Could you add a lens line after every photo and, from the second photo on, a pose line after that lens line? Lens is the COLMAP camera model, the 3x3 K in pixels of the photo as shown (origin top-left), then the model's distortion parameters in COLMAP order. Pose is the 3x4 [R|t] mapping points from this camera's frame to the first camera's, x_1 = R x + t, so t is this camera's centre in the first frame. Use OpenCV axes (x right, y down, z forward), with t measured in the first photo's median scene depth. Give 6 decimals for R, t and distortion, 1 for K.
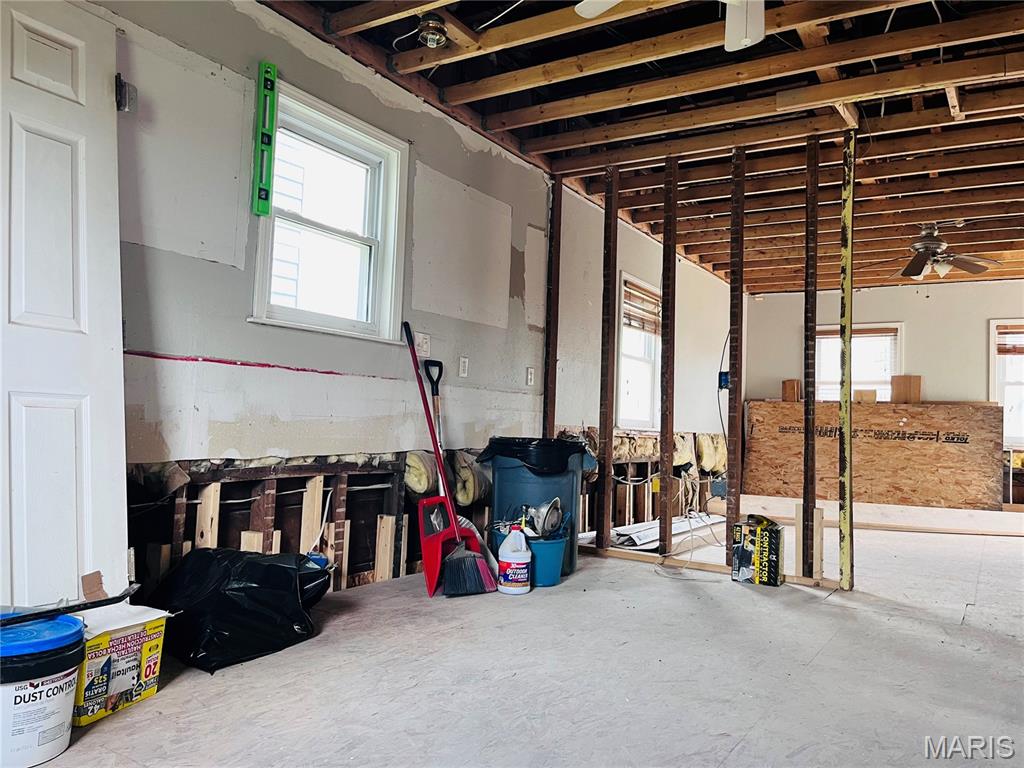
lens RADIAL K [[773.3, 0, 517.7], [0, 773.3, 380.0], [0, 0, 1]] dist [0.049534, -0.069558]
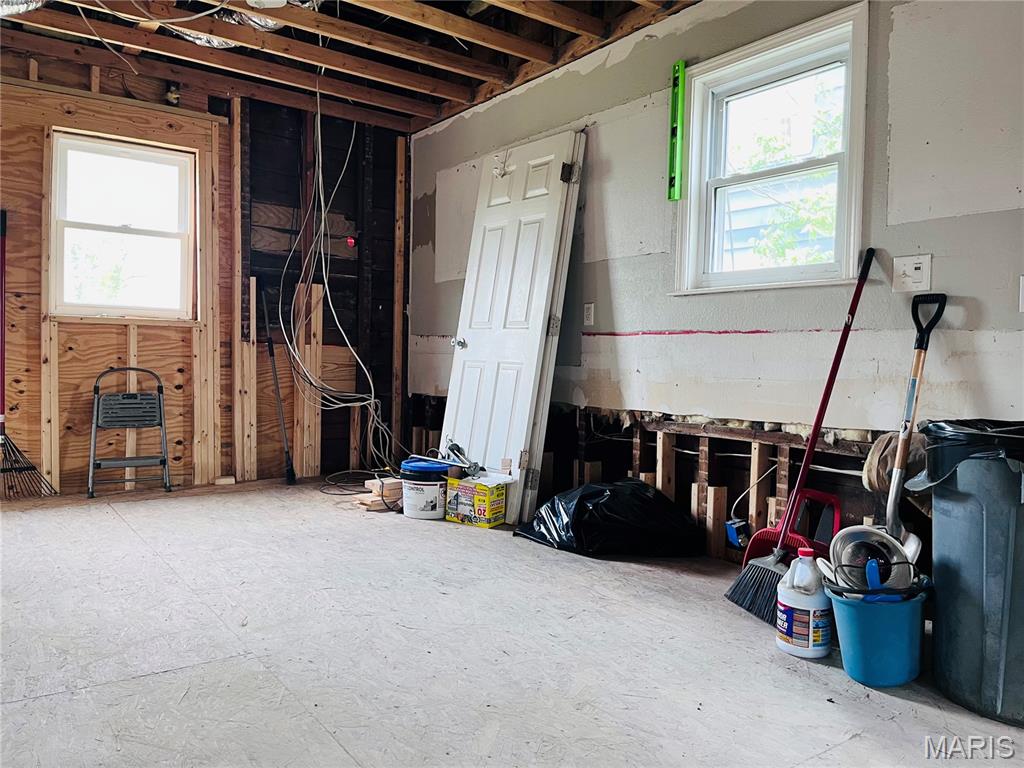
lens RADIAL K [[773.3, 0, 517.7], [0, 773.3, 380.0], [0, 0, 1]] dist [0.049534, -0.069558]
pose [[-0.381060, -0.013181, -0.924456, 0.766935], [0.016222, 0.999649, -0.020940, 0.066642], [0.924408, -0.022976, -0.380713, 1.160216]]
